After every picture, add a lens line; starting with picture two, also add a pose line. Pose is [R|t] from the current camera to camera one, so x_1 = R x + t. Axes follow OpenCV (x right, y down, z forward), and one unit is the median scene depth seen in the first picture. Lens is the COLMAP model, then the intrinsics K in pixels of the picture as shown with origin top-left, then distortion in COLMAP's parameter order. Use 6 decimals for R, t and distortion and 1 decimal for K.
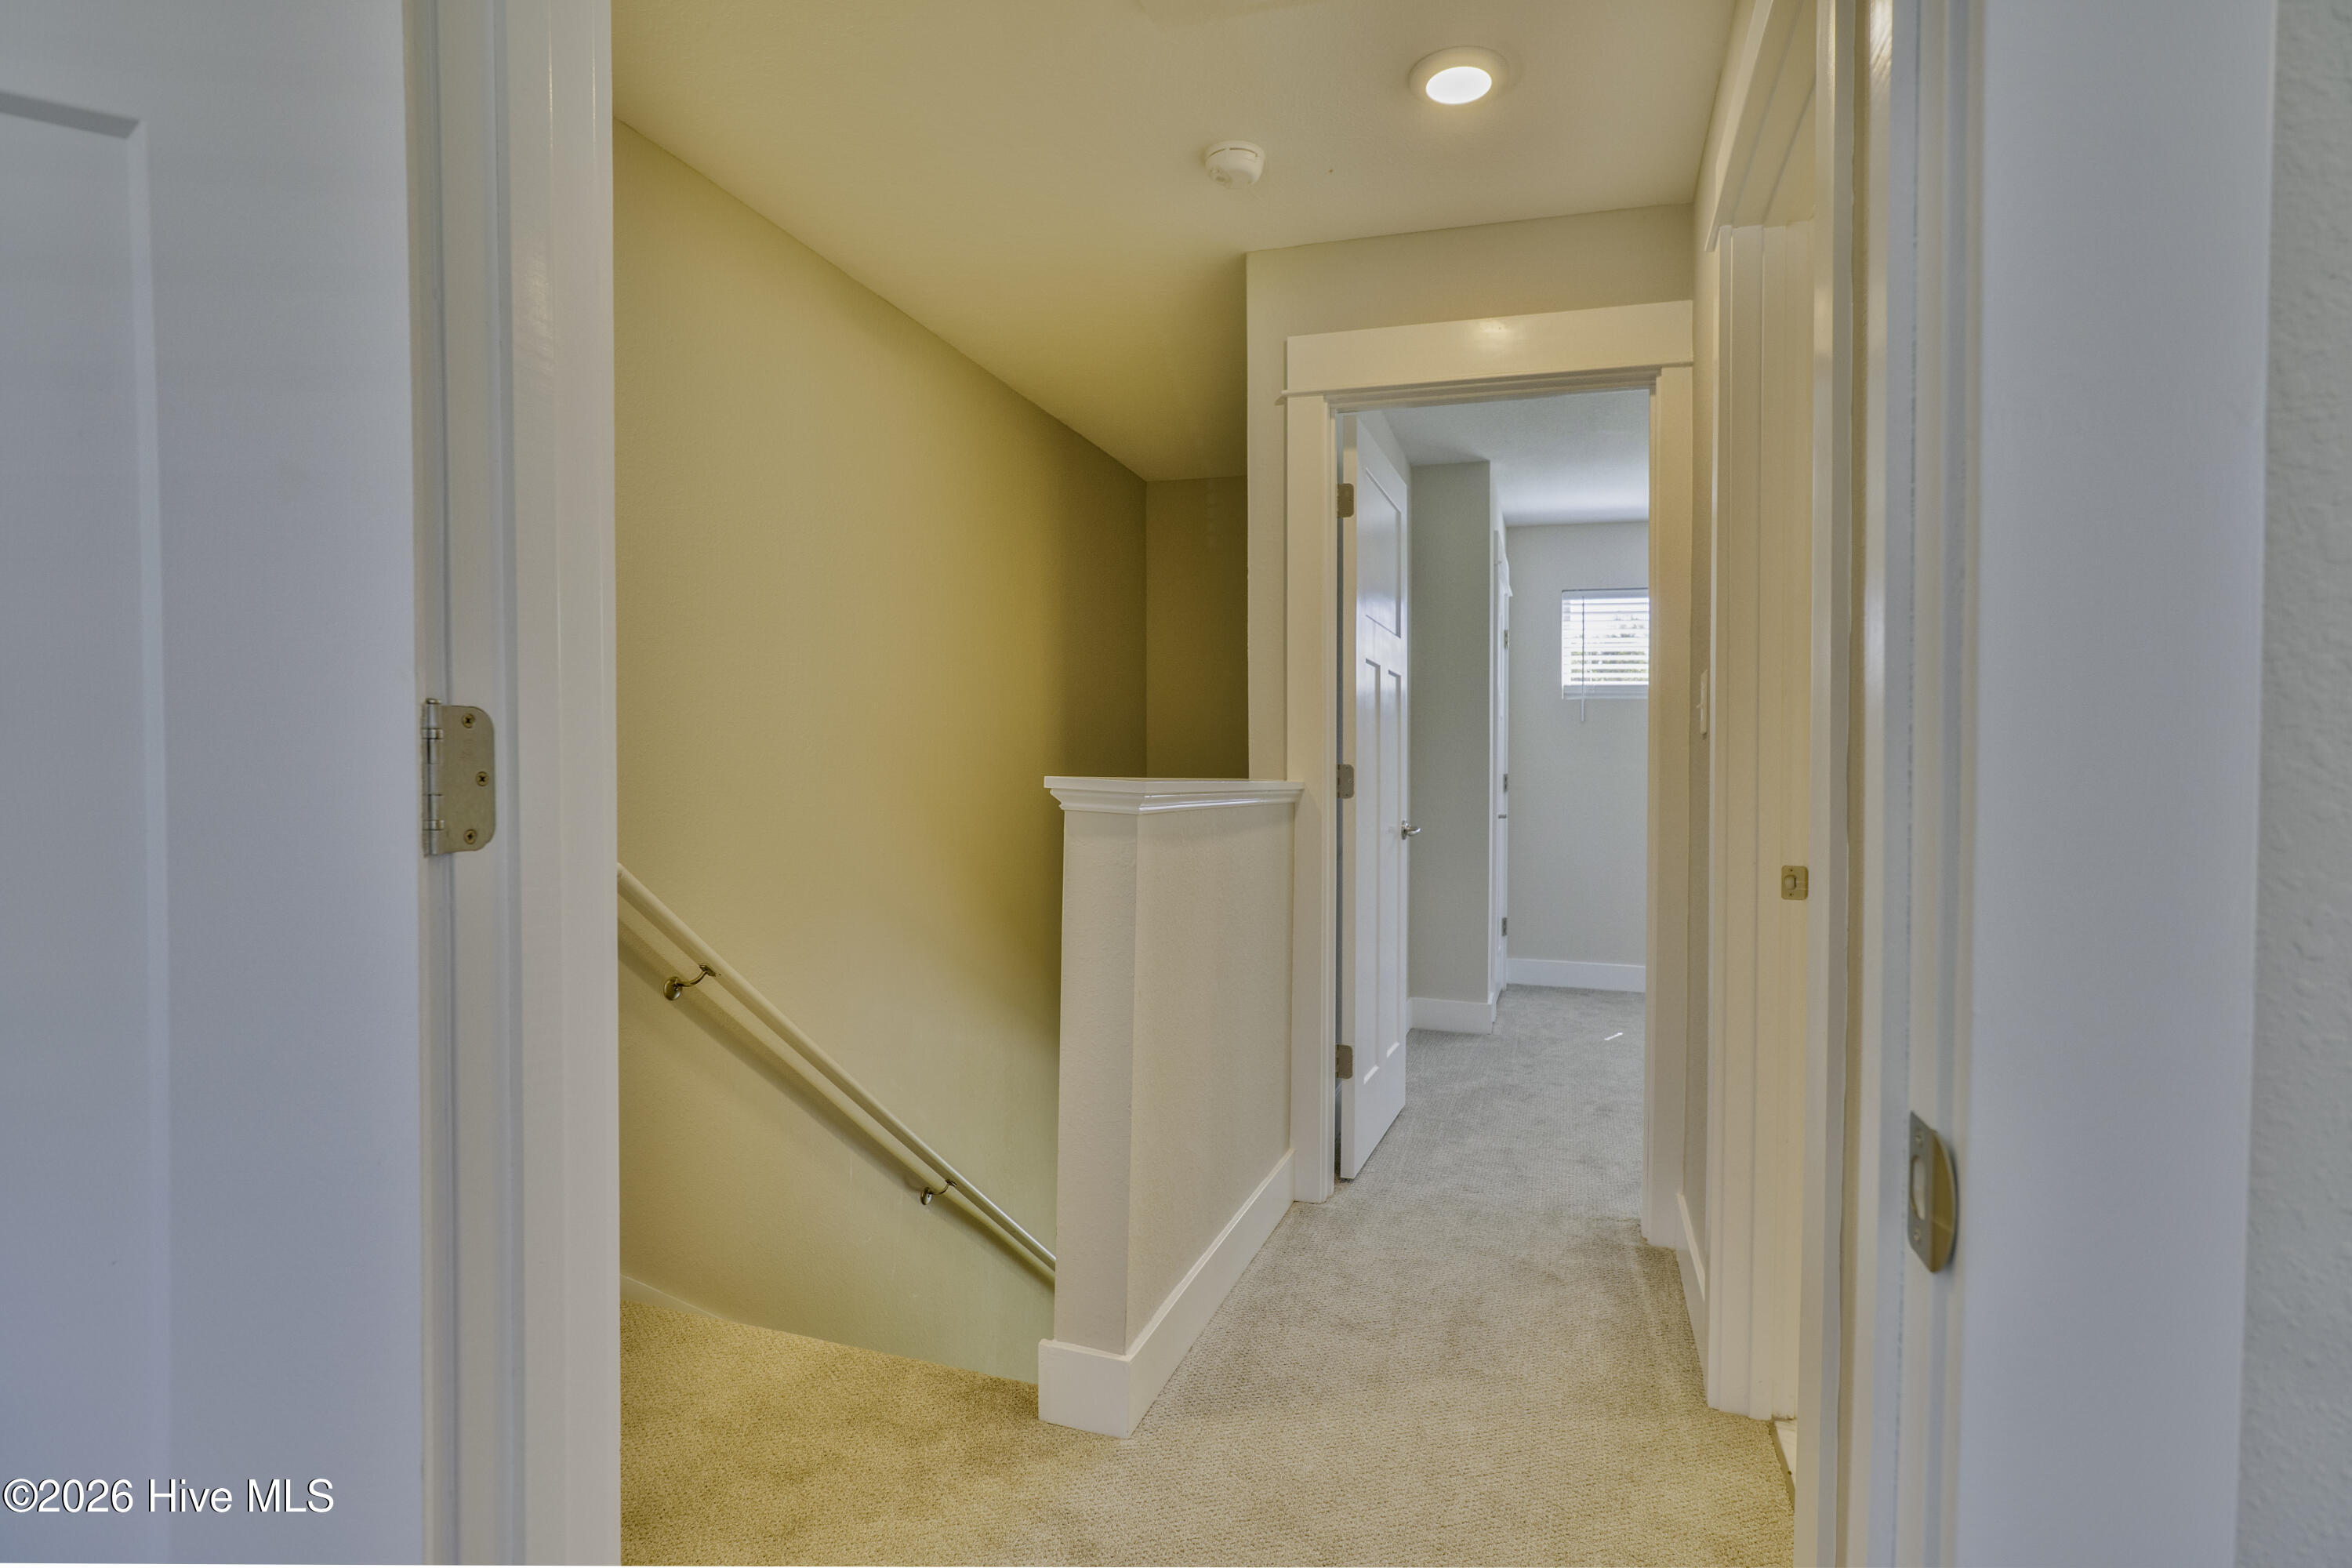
lens RADIAL K [[1153.3, 0, 1174.8], [0, 1153.3, 795.1], [0, 0, 1]] dist [-0.025332, 0.000503]
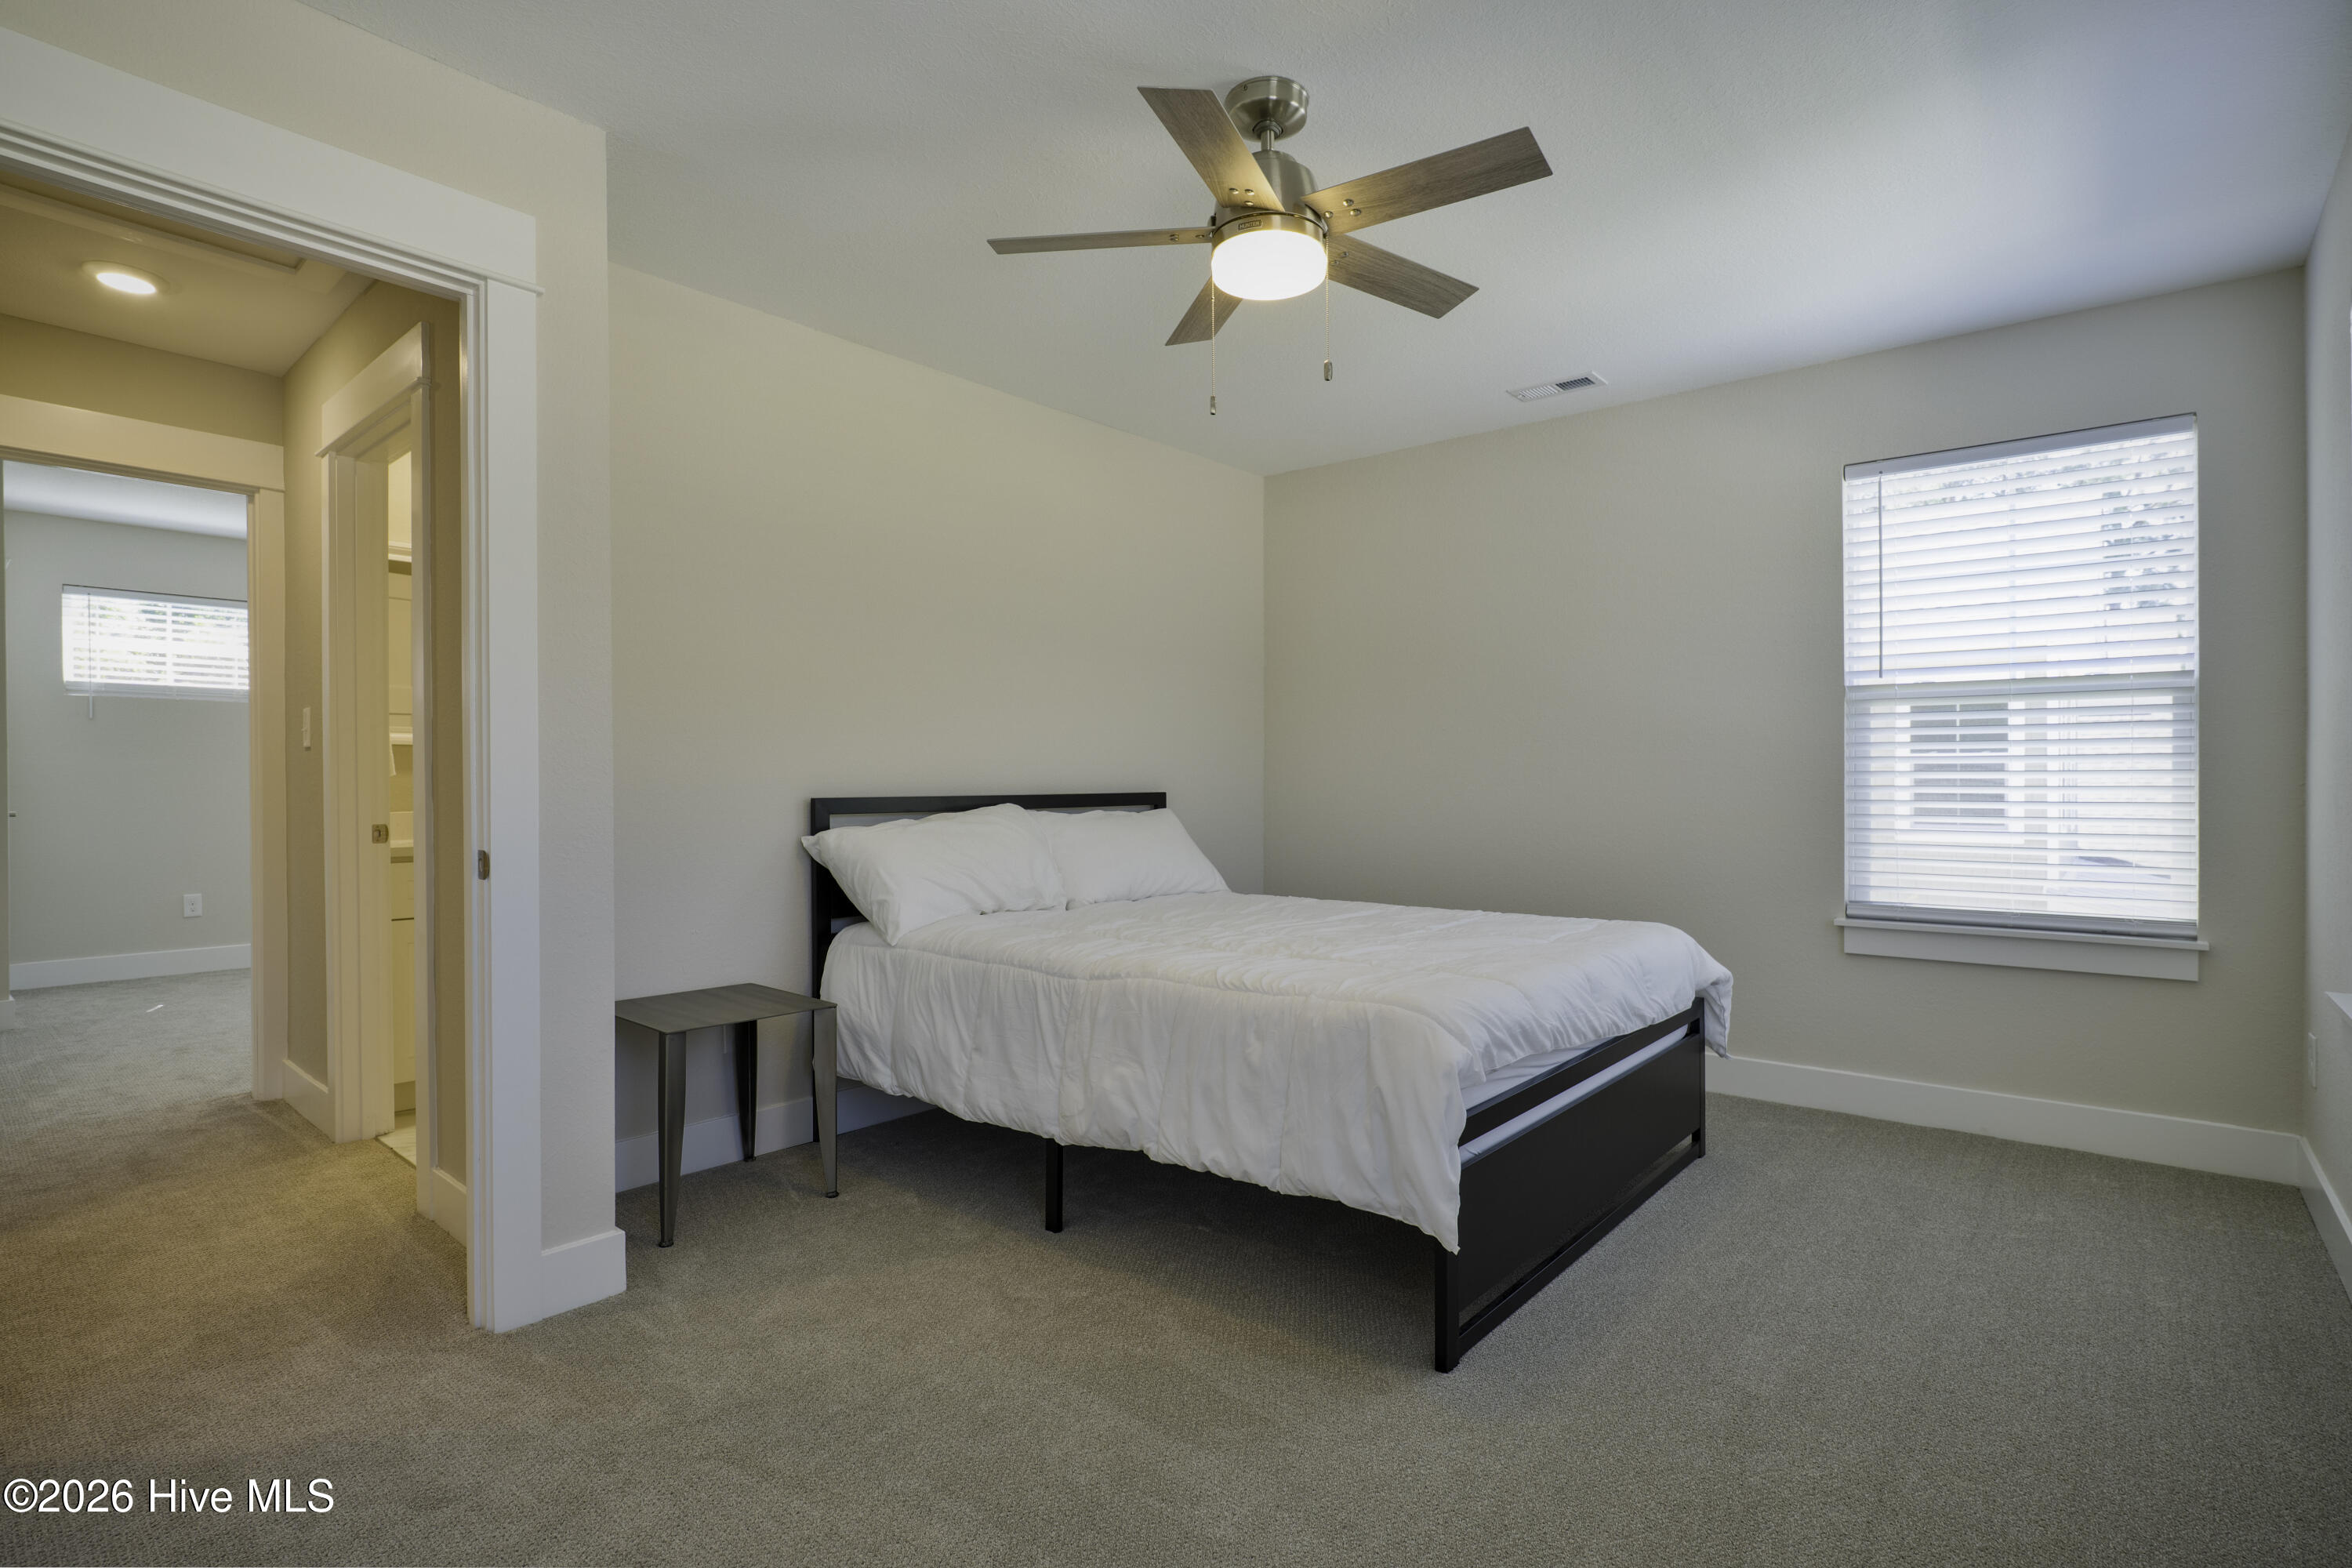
lens RADIAL K [[1133.5, 0, 1176.0], [0, 1133.5, 784.0], [0, 0, 1]] dist [-0.036852, 0.001083]
pose [[0.371373, -0.007731, 0.928451, -0.546720], [0.013441, 0.999905, 0.002950, 0.008355], [-0.928386, 0.011383, 0.371442, -0.722293]]
